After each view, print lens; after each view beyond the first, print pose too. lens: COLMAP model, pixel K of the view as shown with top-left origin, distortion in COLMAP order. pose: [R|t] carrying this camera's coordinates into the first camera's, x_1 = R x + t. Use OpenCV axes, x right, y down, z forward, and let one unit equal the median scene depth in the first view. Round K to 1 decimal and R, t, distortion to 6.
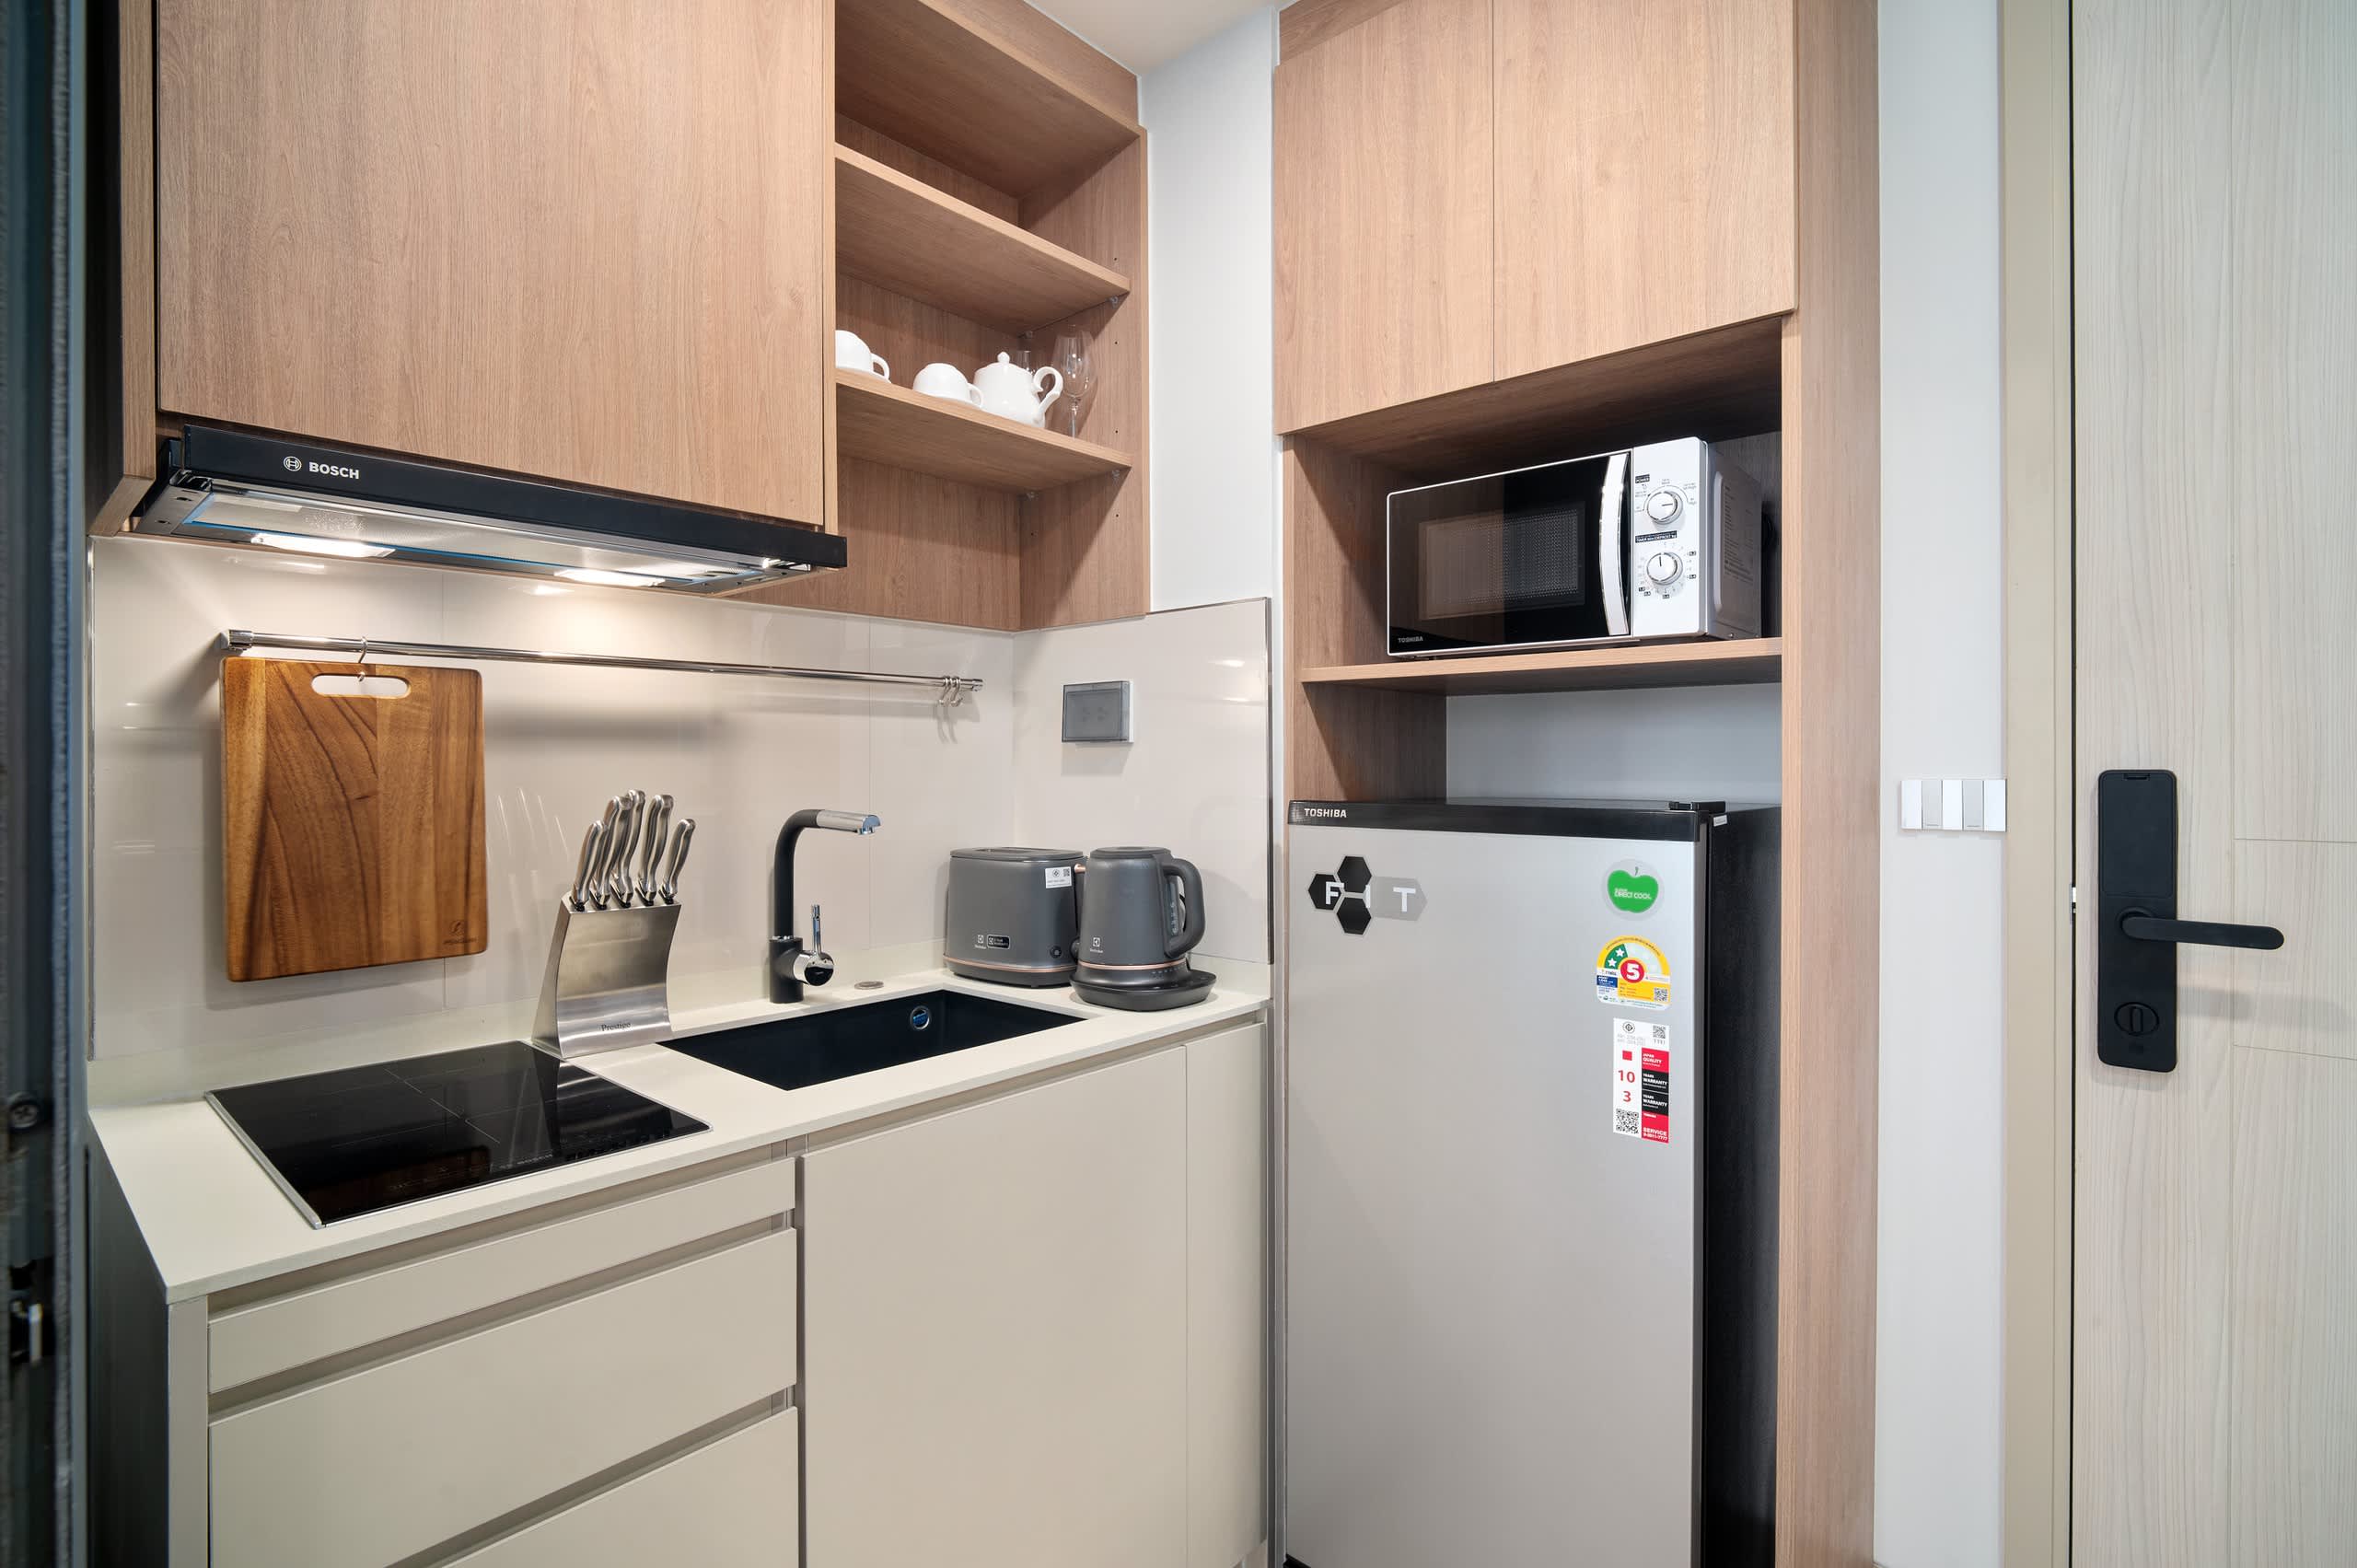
lens RADIAL K [[1102.5, 0, 1176.9], [0, 1102.5, 776.5], [0, 0, 1]] dist [-0.002434, -0.000955]
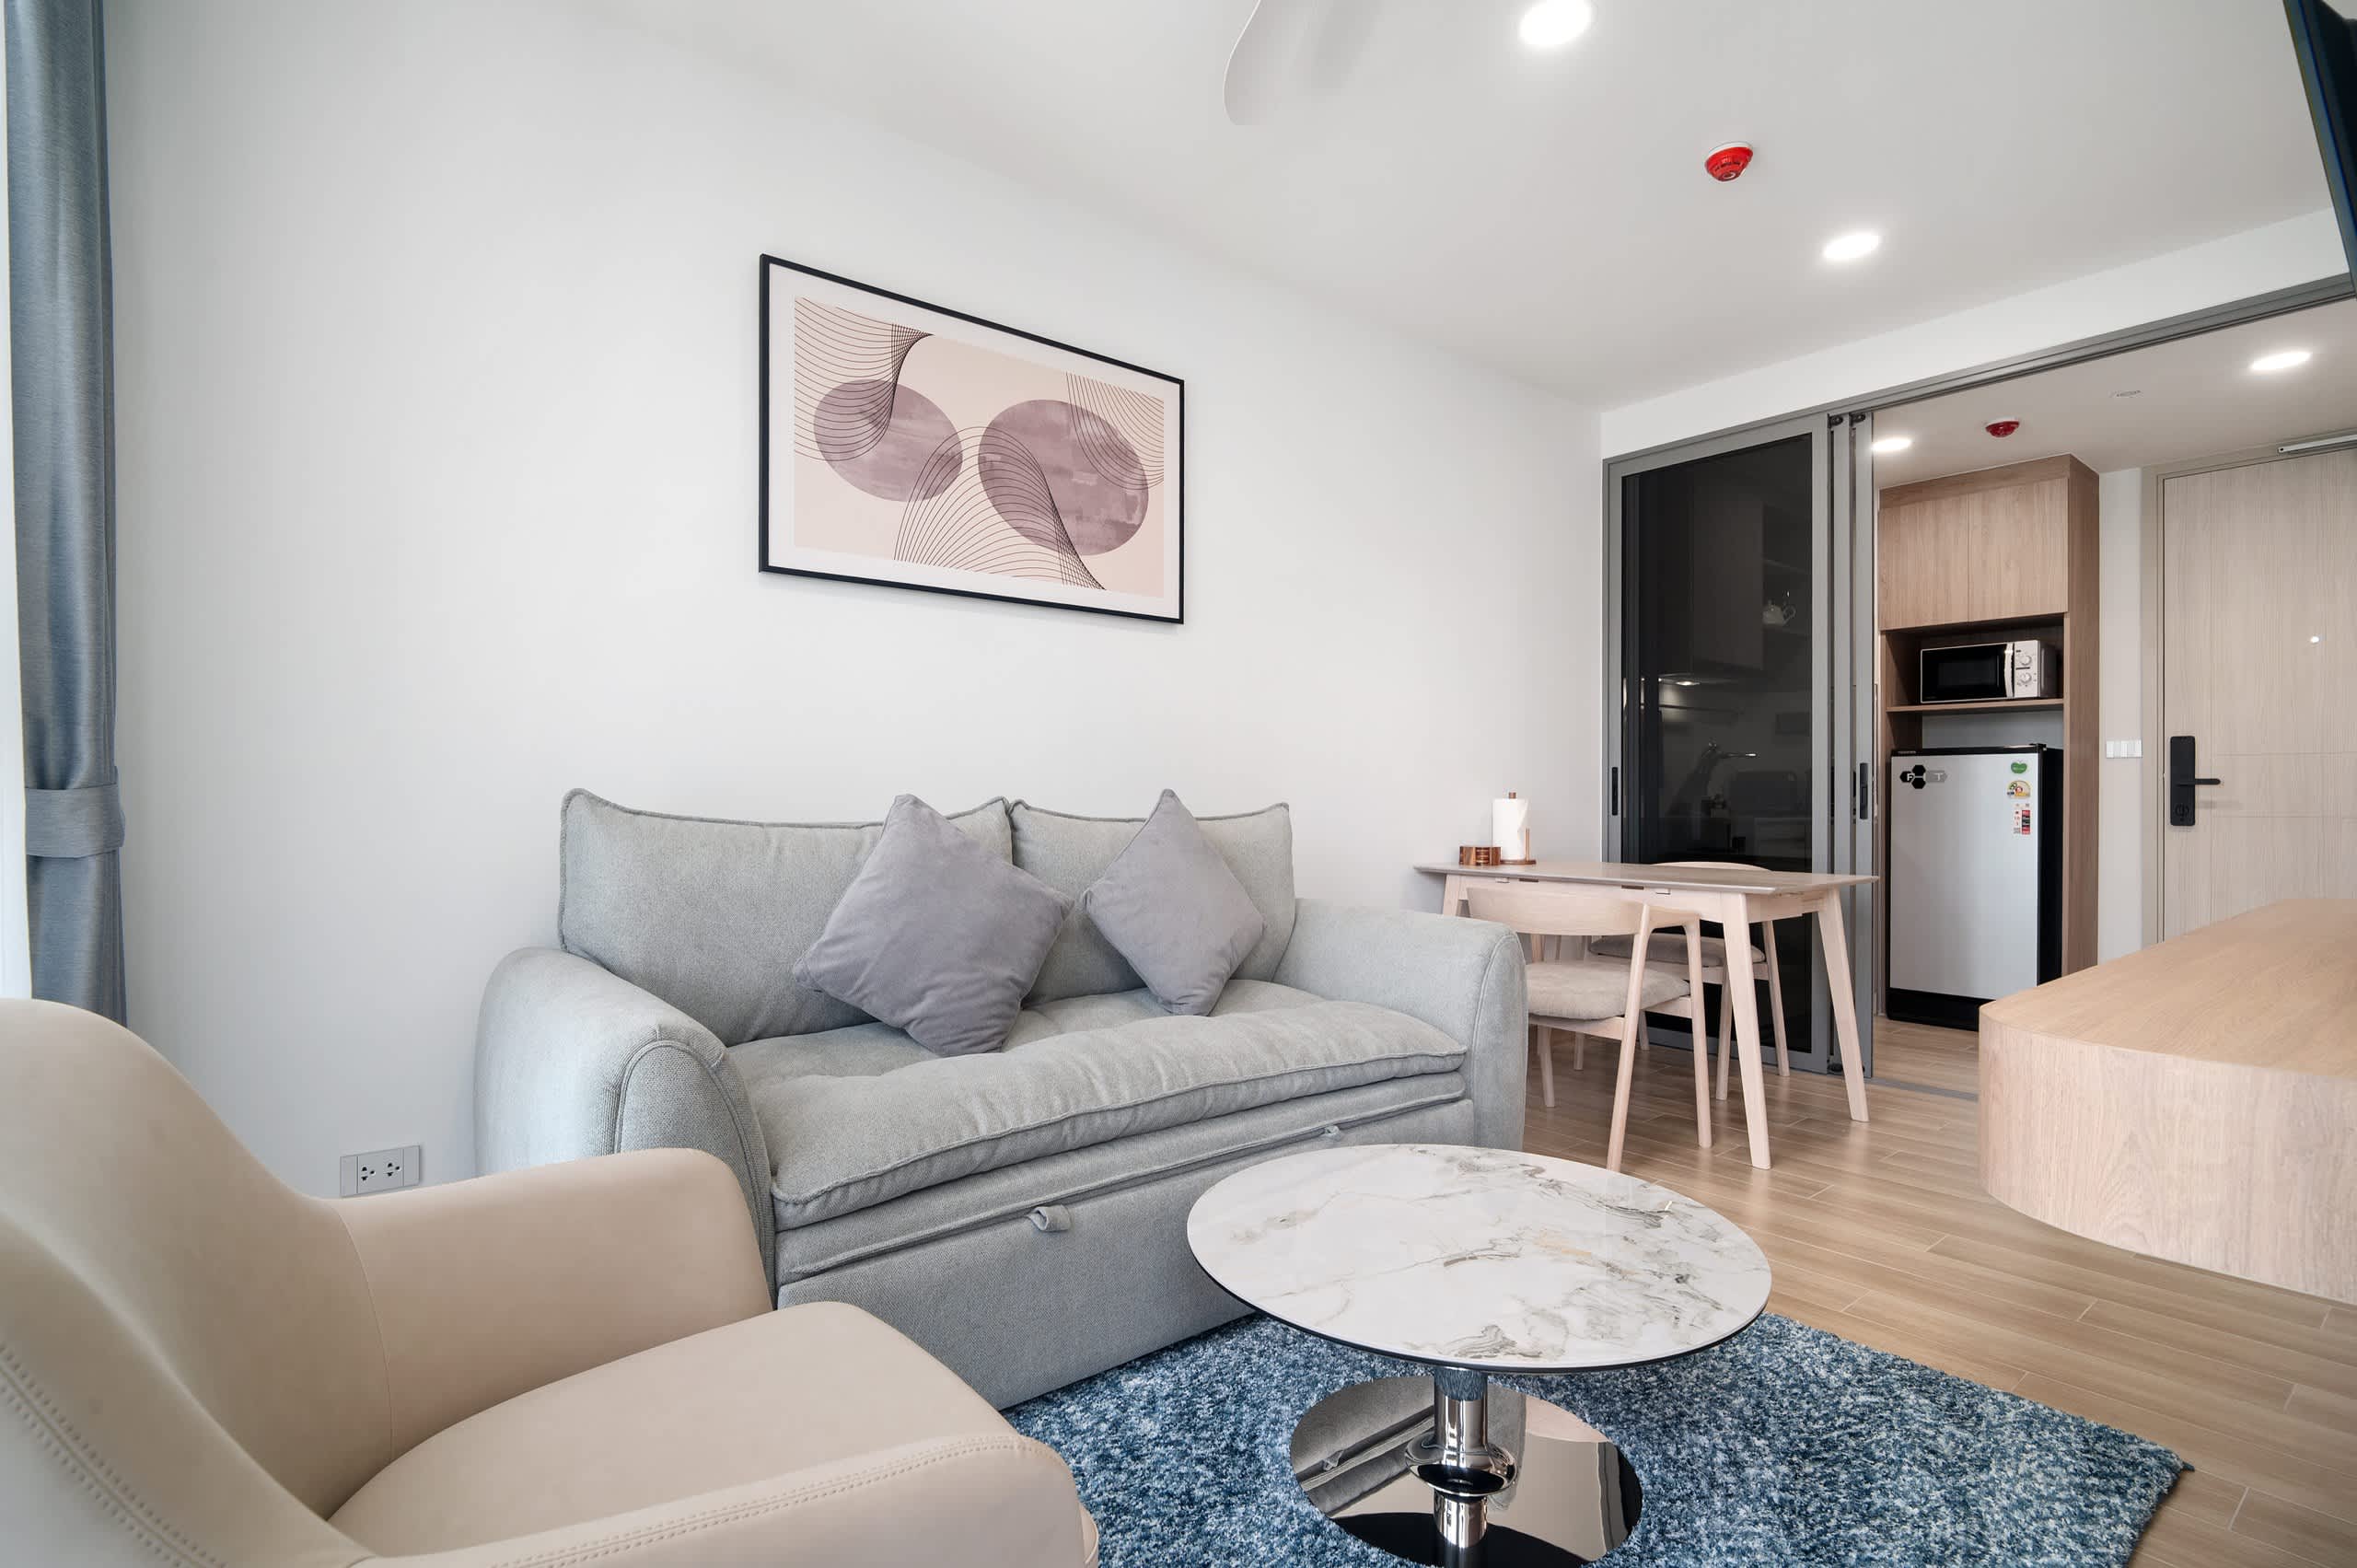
lens RADIAL K [[1151.6, 0, 1182.3], [0, 1151.6, 794.4], [0, 0, 1]] dist [-0.002531, -0.000320]
pose [[0.987979, 0.003736, -0.154543, -1.542035], [-0.005910, 0.999890, -0.013607, 0.230743], [0.154475, 0.014357, 0.987892, -2.835220]]
